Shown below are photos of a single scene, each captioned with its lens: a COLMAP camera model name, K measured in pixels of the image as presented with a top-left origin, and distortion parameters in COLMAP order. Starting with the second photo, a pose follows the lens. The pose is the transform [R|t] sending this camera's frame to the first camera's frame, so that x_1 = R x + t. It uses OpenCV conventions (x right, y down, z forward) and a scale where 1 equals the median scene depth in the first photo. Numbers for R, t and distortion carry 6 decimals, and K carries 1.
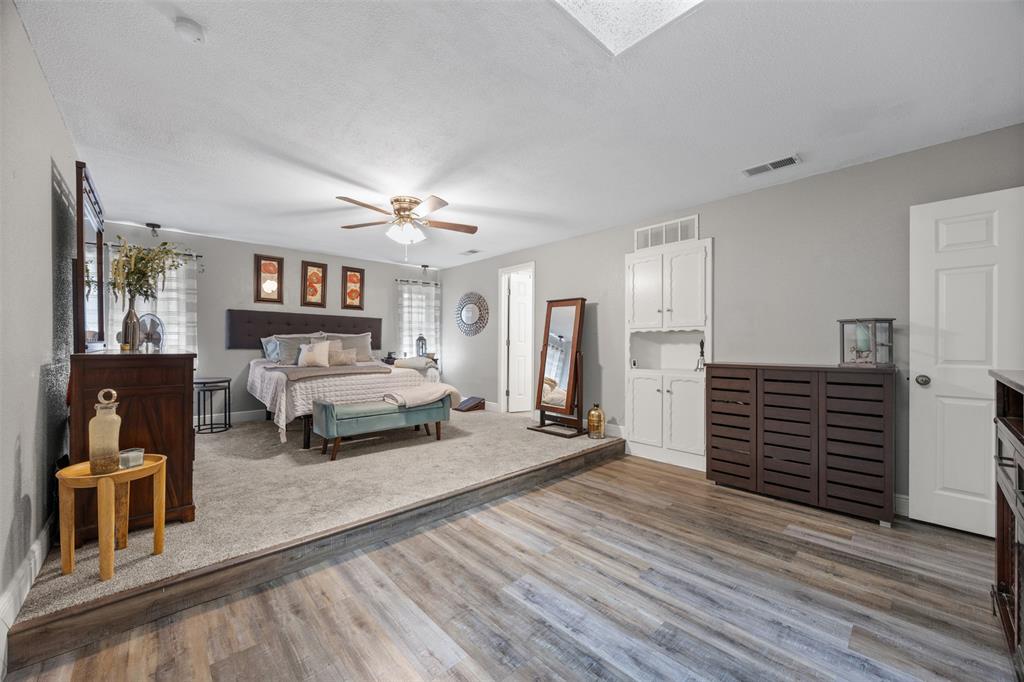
lens RADIAL K [[388.6, 0, 504.4], [0, 388.6, 344.2], [0, 0, 1]] dist [-0.002000, -0.000267]
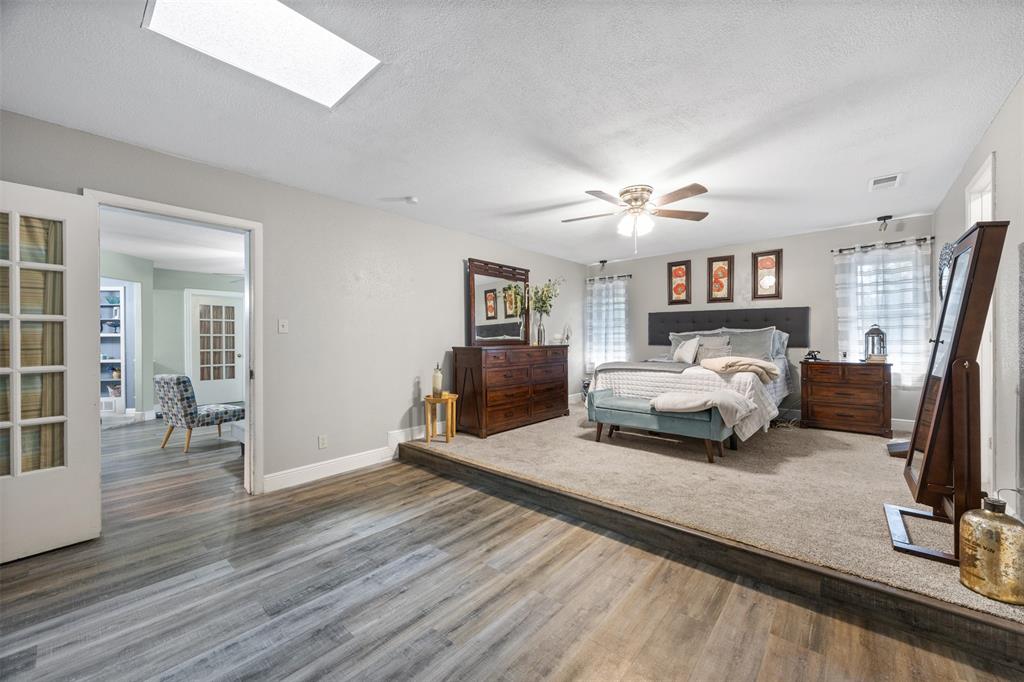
lens RADIAL K [[388.6, 0, 513.1], [0, 388.6, 340.3], [0, 0, 1]] dist [-0.002000, -0.000267]
pose [[0.111952, -0.006019, -0.993695, 0.814594], [0.002584, 0.999980, -0.005766, 0.004611], [0.993710, -0.001922, 0.111965, 0.749204]]
